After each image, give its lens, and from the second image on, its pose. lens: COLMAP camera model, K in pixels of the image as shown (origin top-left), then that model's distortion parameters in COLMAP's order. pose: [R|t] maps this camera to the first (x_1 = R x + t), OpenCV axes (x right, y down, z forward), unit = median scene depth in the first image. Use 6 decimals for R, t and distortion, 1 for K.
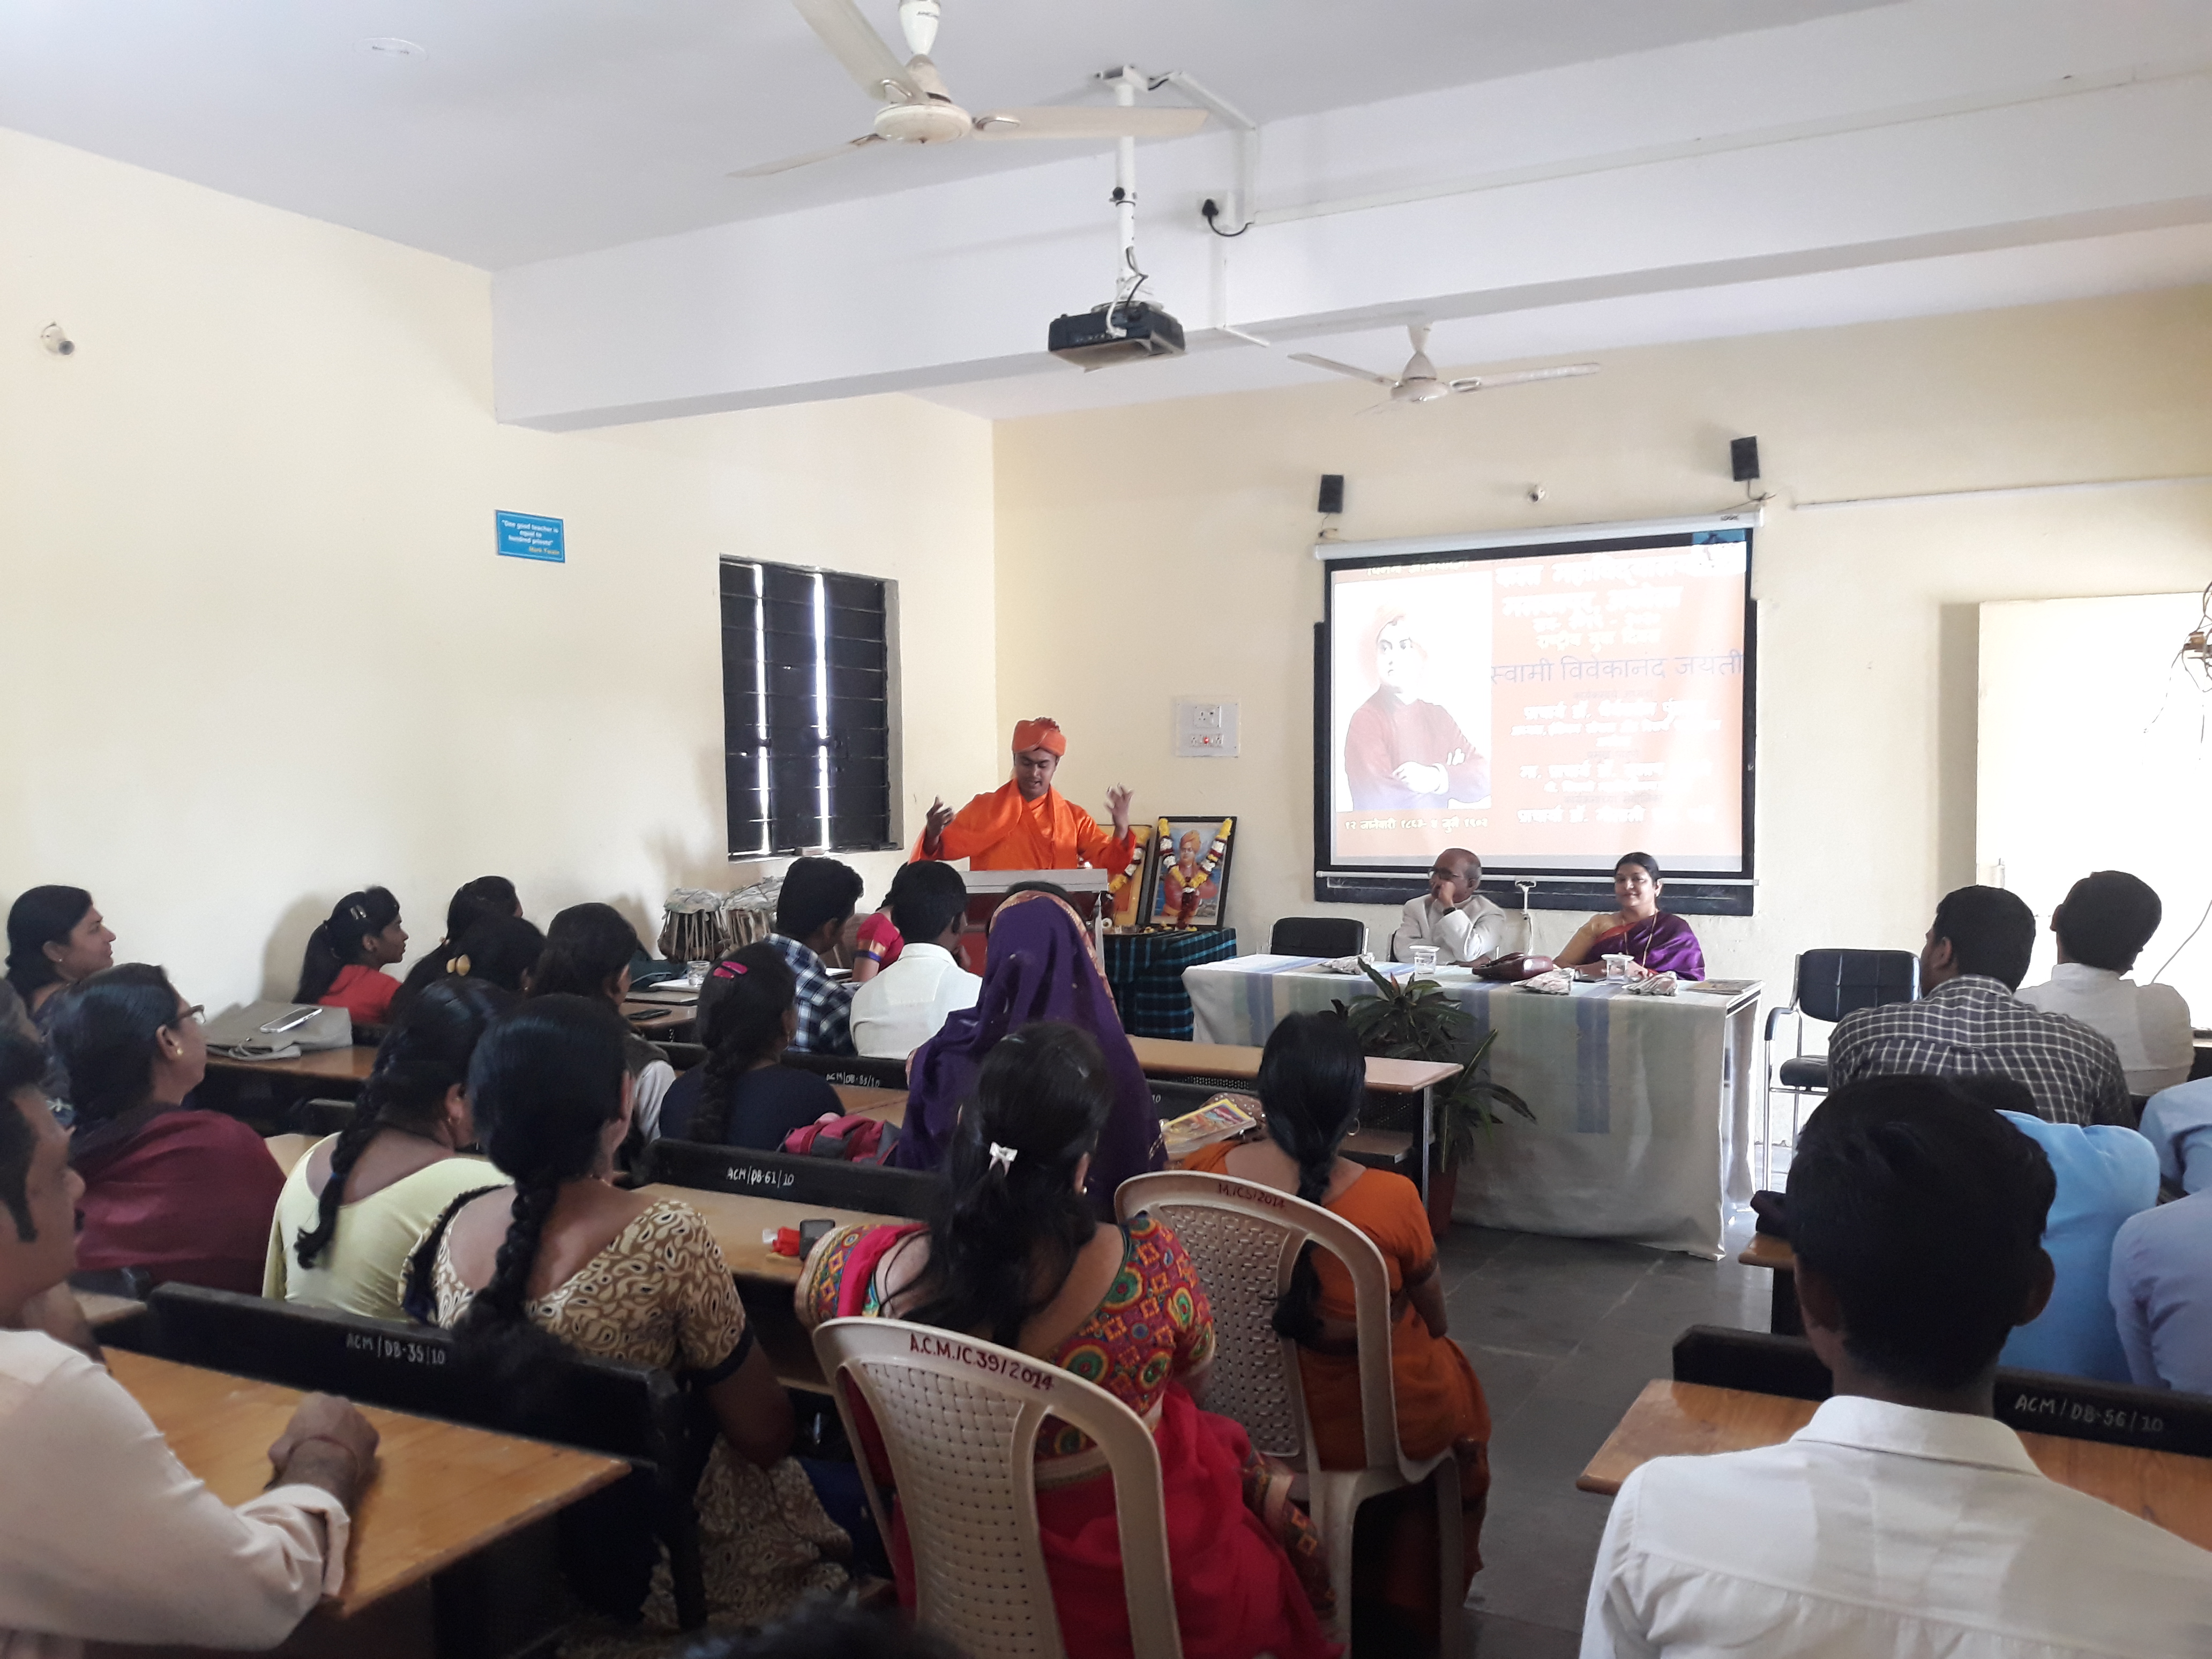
lens RADIAL K [[1828.6, 0, 1089.9], [0, 1828.6, 850.3], [0, 0, 1]] dist [0.036517, -0.044491]
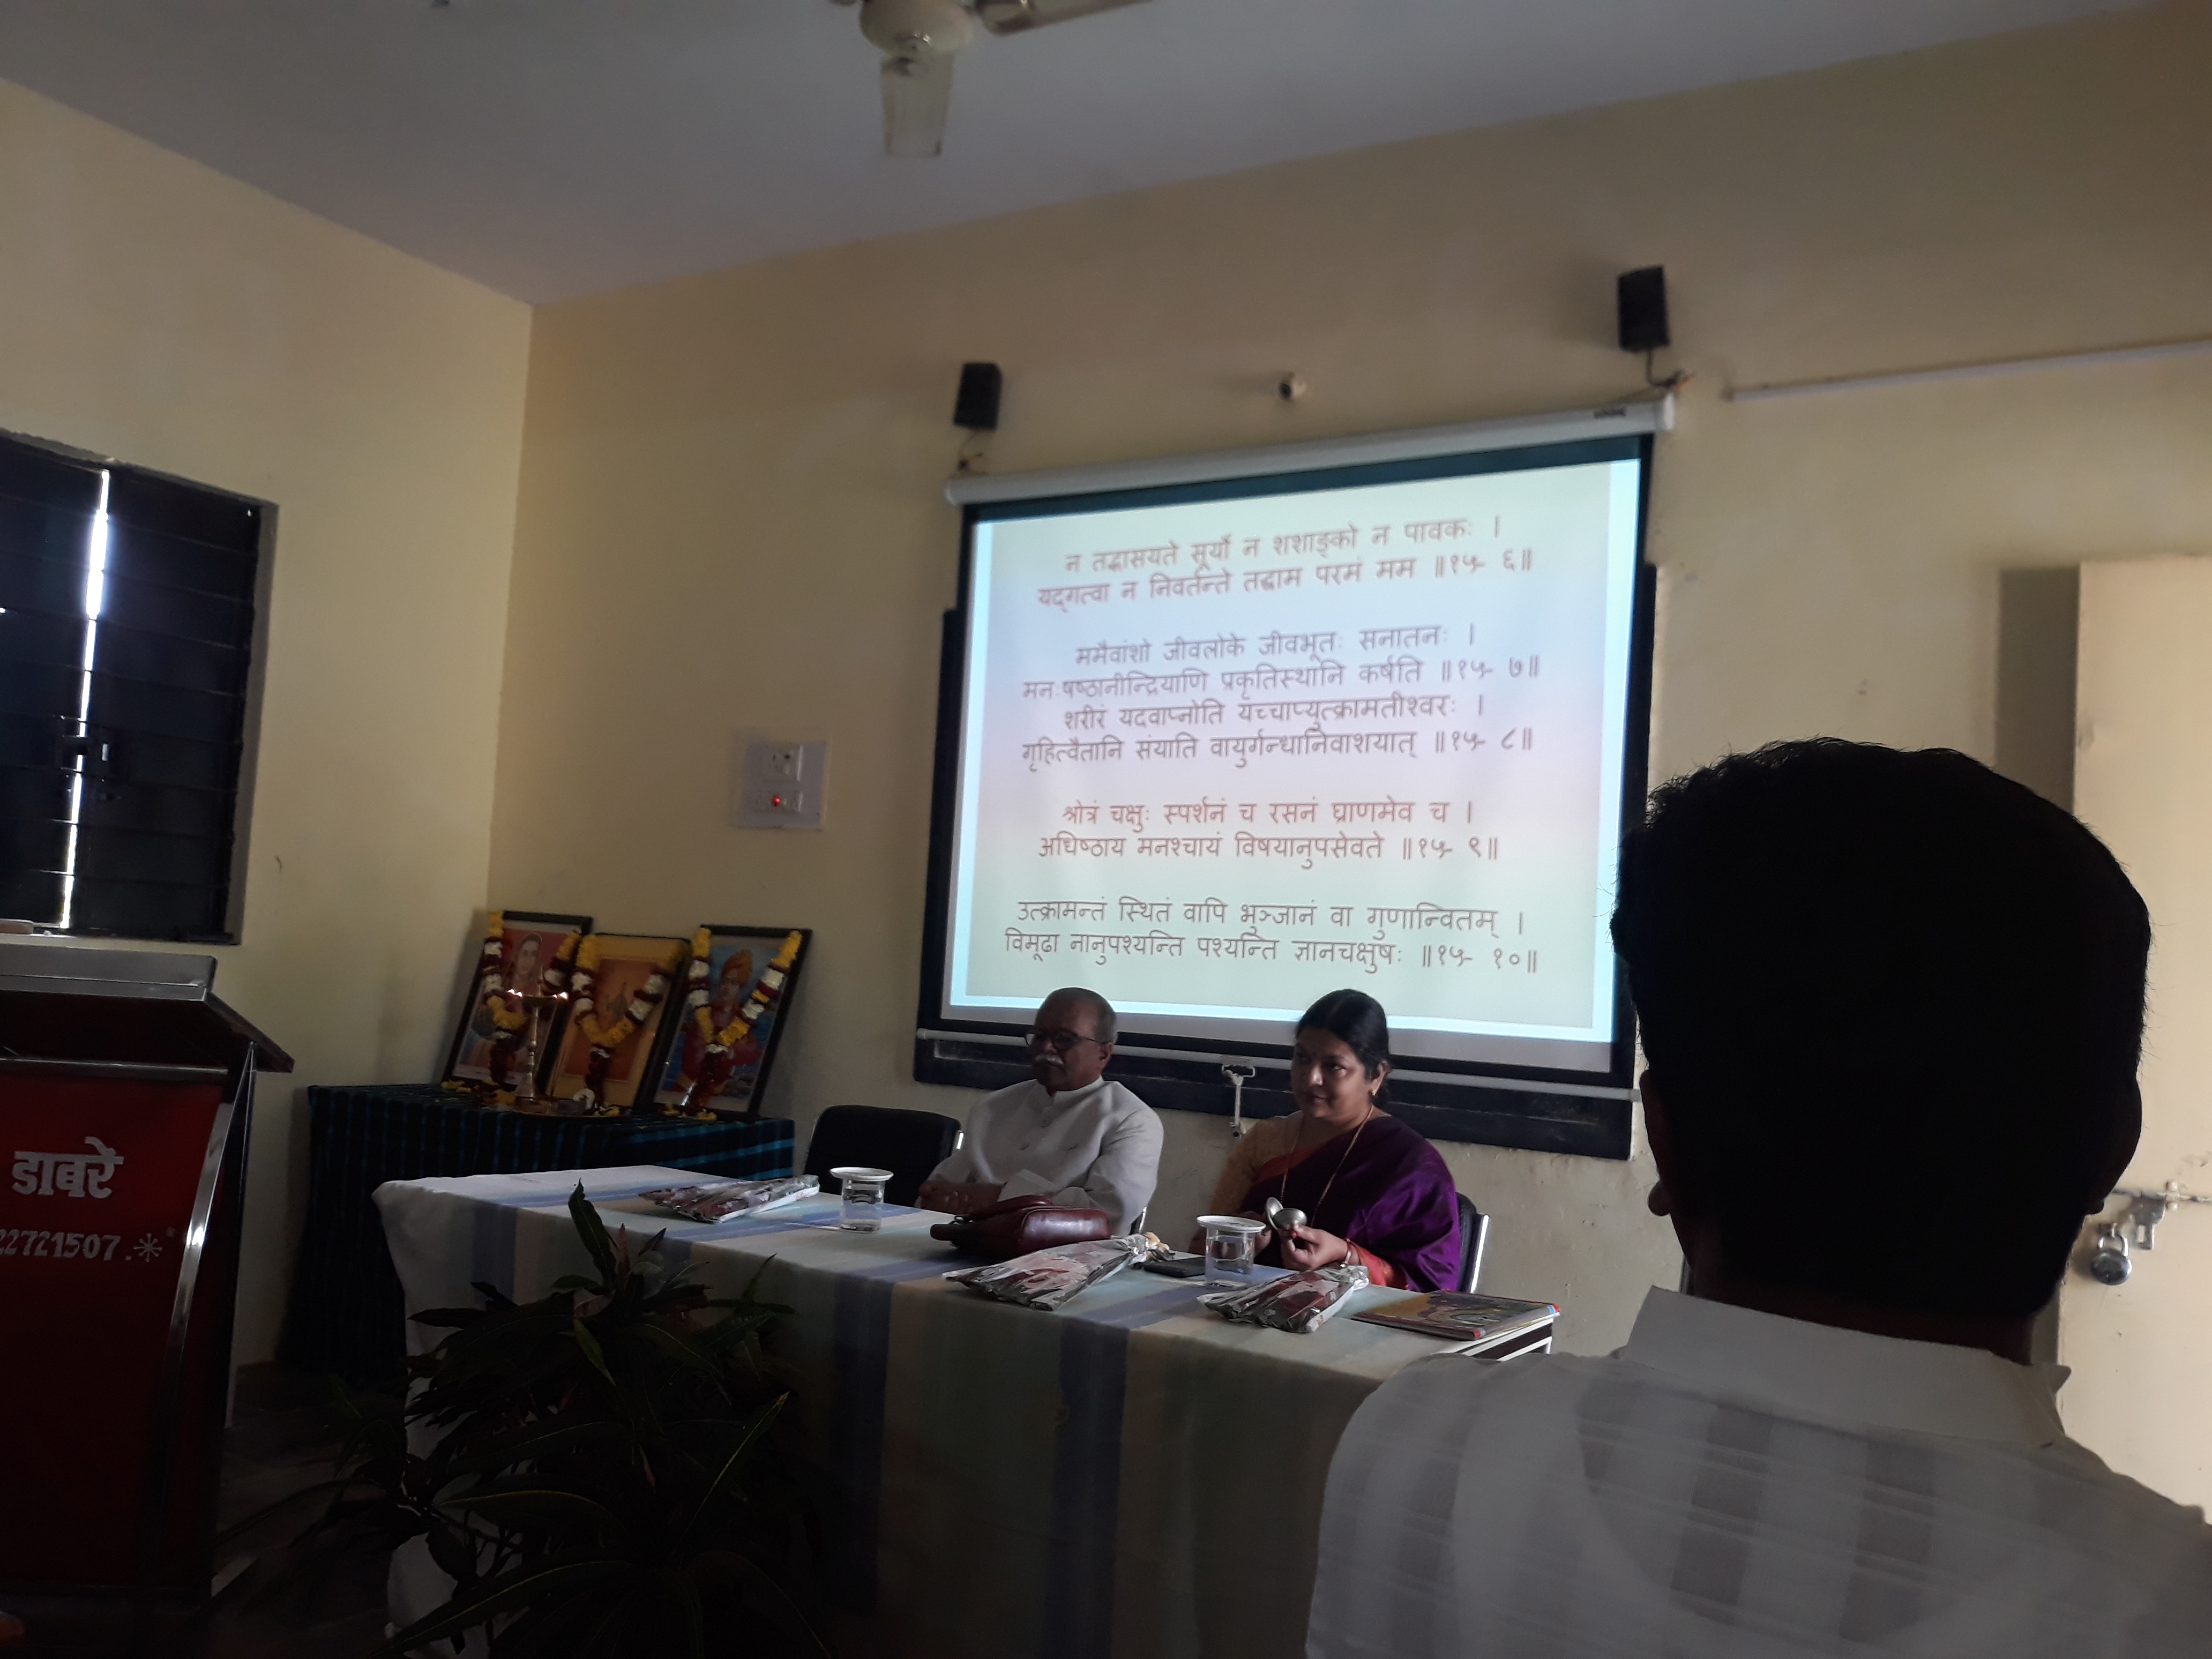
lens RADIAL K [[1828.6, 0, 1107.2], [0, 1828.6, 838.0], [0, 0, 1]] dist [0.036517, -0.044491]
pose [[0.996855, 0.064843, -0.045559, 0.212112], [-0.069748, 0.990802, -0.115958, 0.015012], [0.037620, 0.118771, 0.992209, 0.428924]]
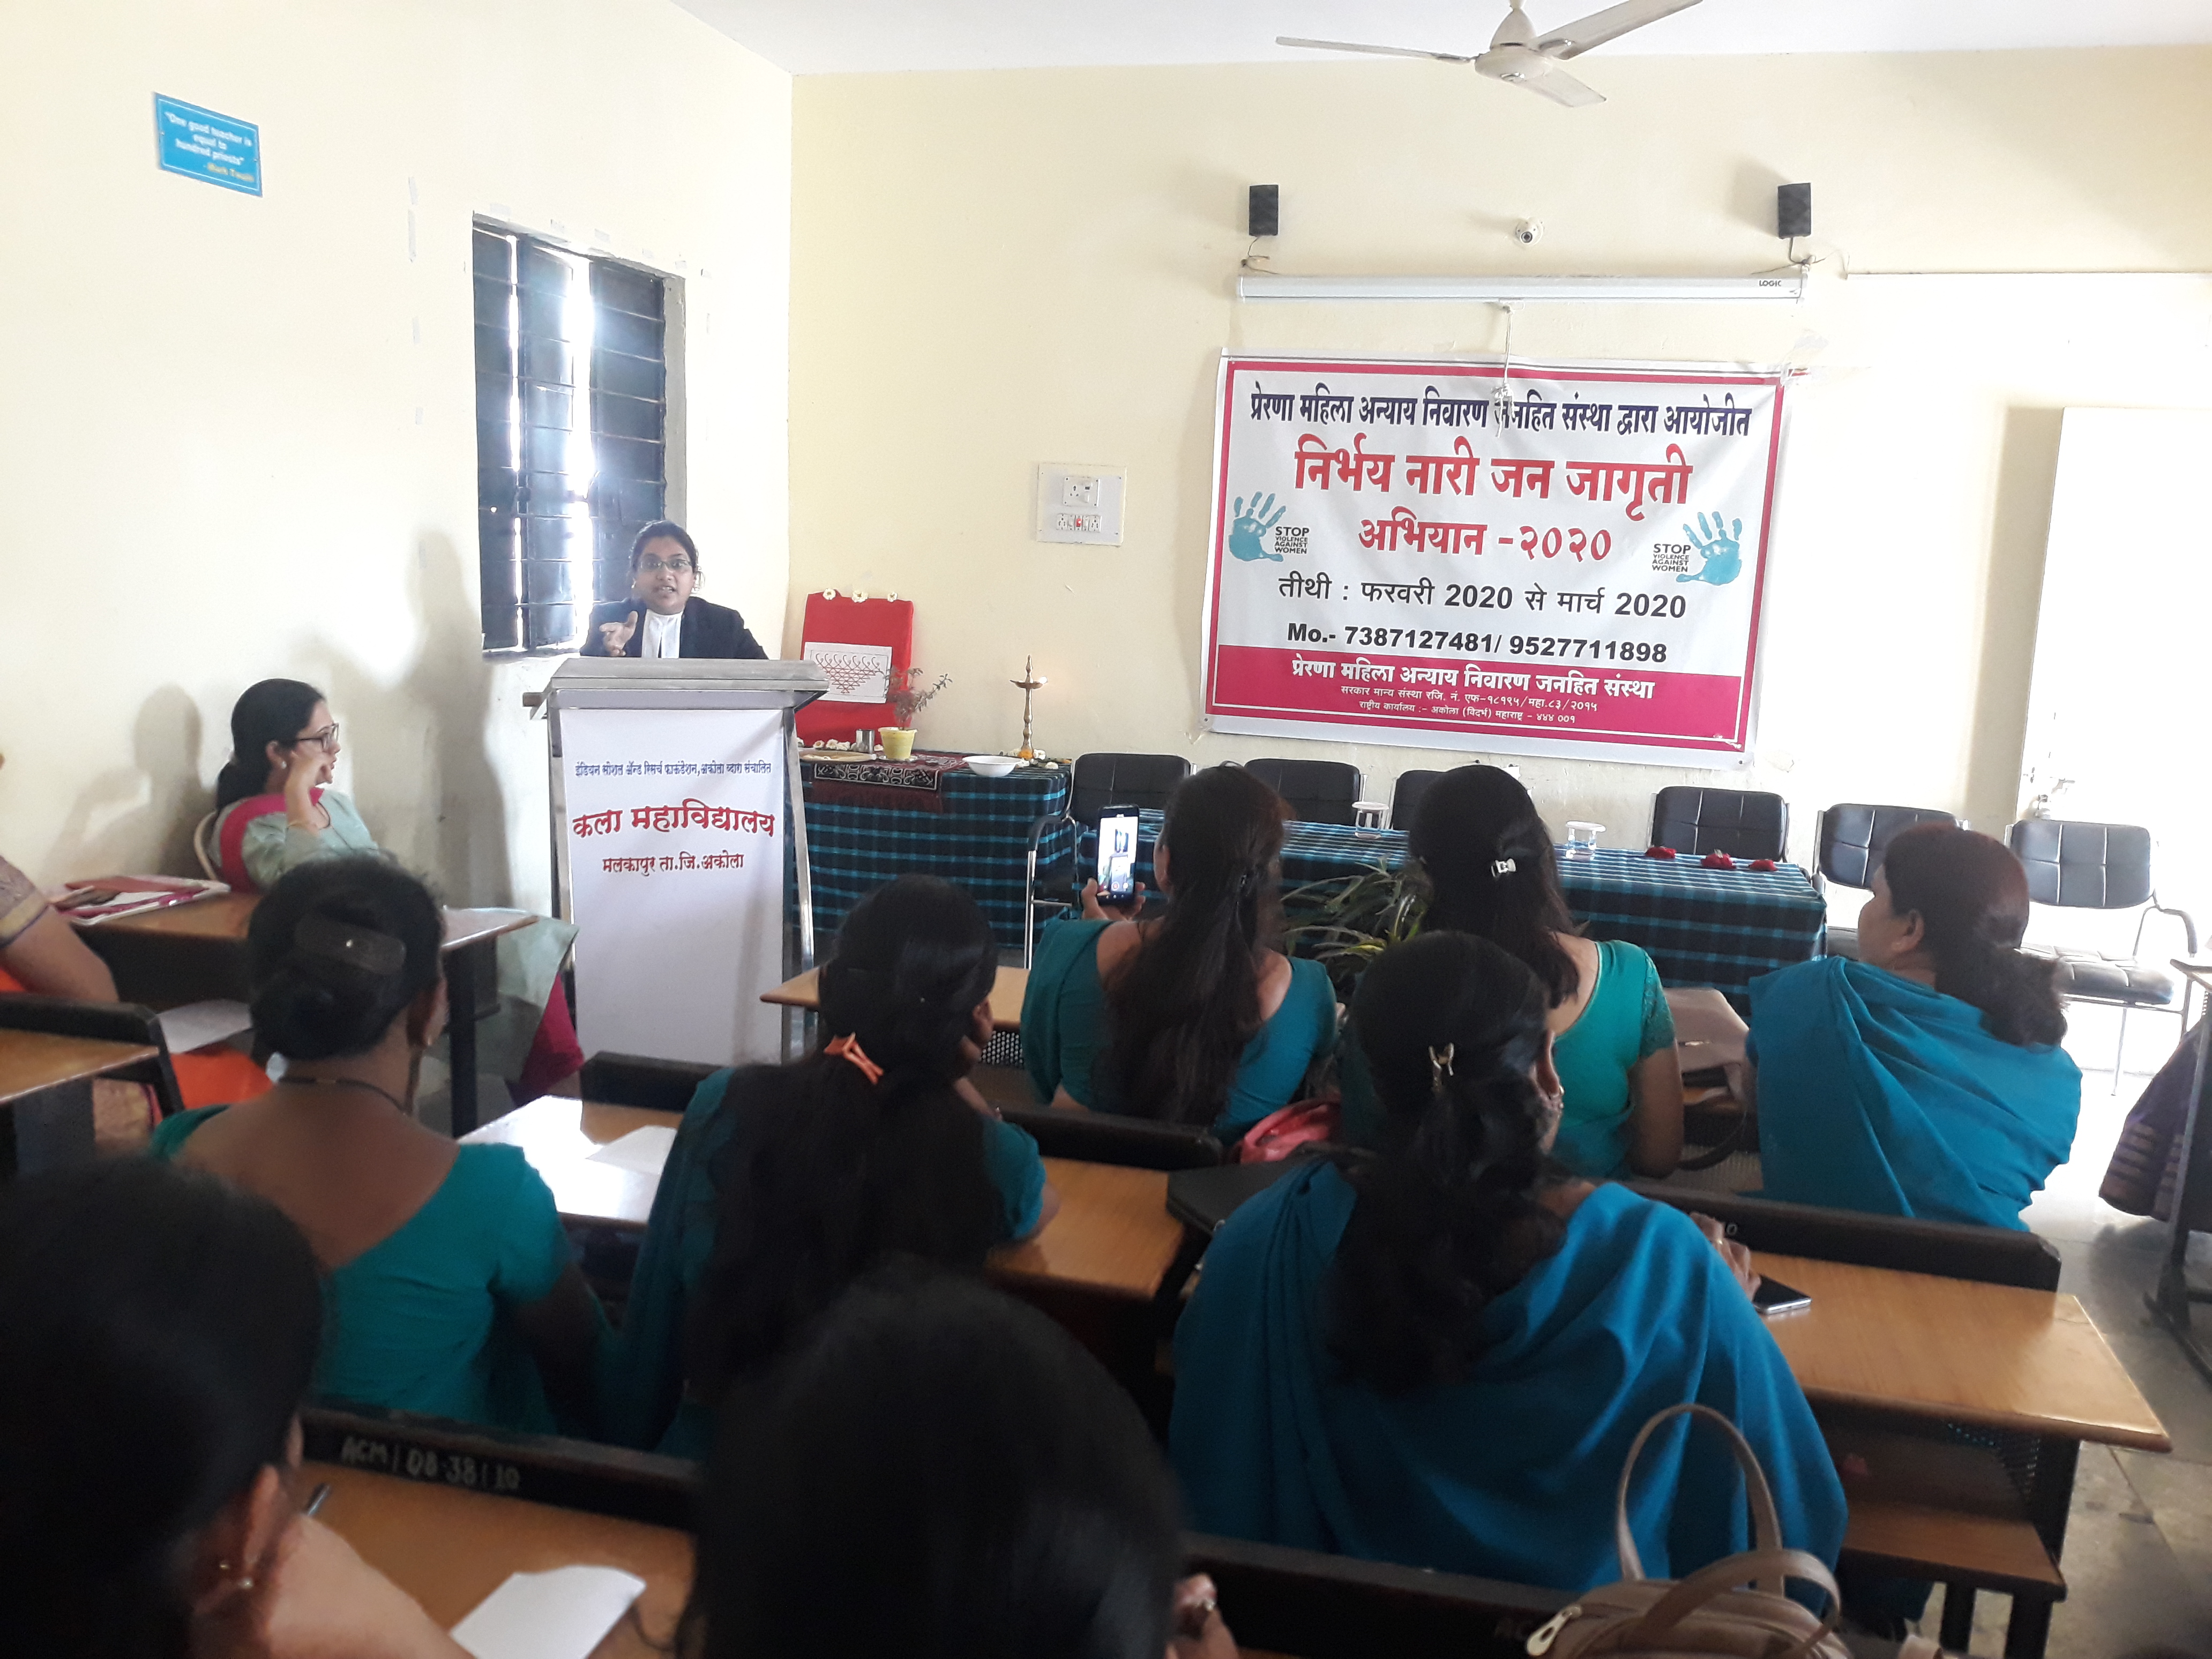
lens RADIAL K [[1828.6, 0, 1095.4], [0, 1828.6, 823.9], [0, 0, 1]] dist [0.036517, -0.044491]
pose [[0.965511, 0.007393, 0.260256, -0.140775], [-0.036575, 0.993536, 0.107466, -0.016590], [-0.257779, -0.113279, 0.959541, 0.238619]]
